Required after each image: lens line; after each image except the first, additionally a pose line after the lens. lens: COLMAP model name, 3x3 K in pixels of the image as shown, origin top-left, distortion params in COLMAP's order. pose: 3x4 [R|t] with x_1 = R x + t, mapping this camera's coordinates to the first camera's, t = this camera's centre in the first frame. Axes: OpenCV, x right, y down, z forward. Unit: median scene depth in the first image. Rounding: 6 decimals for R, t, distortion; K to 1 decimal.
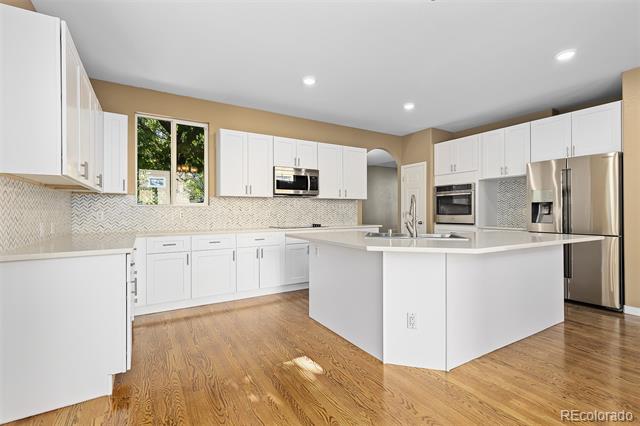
lens RADIAL K [[288.6, 0, 322.5], [0, 288.6, 211.9], [0, 0, 1]] dist [0.005682, 0.000048]
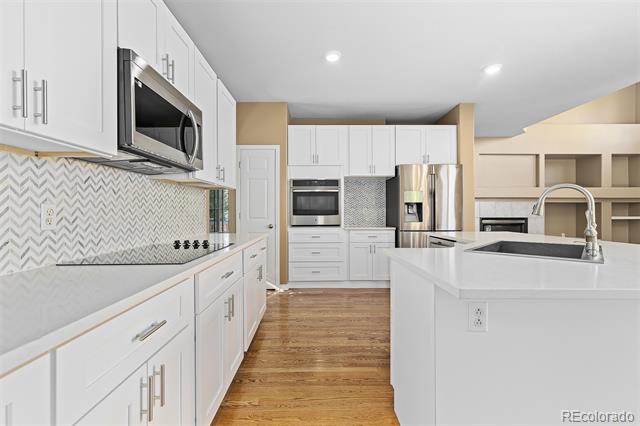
lens RADIAL K [[288.6, 0, 318.1], [0, 288.6, 216.2], [0, 0, 1]] dist [0.005682, 0.000048]
pose [[0.534858, -0.012333, 0.844852, -0.260163], [-0.002207, 0.999870, 0.015994, -0.000776], [-0.844939, -0.010419, 0.534761, 0.577935]]
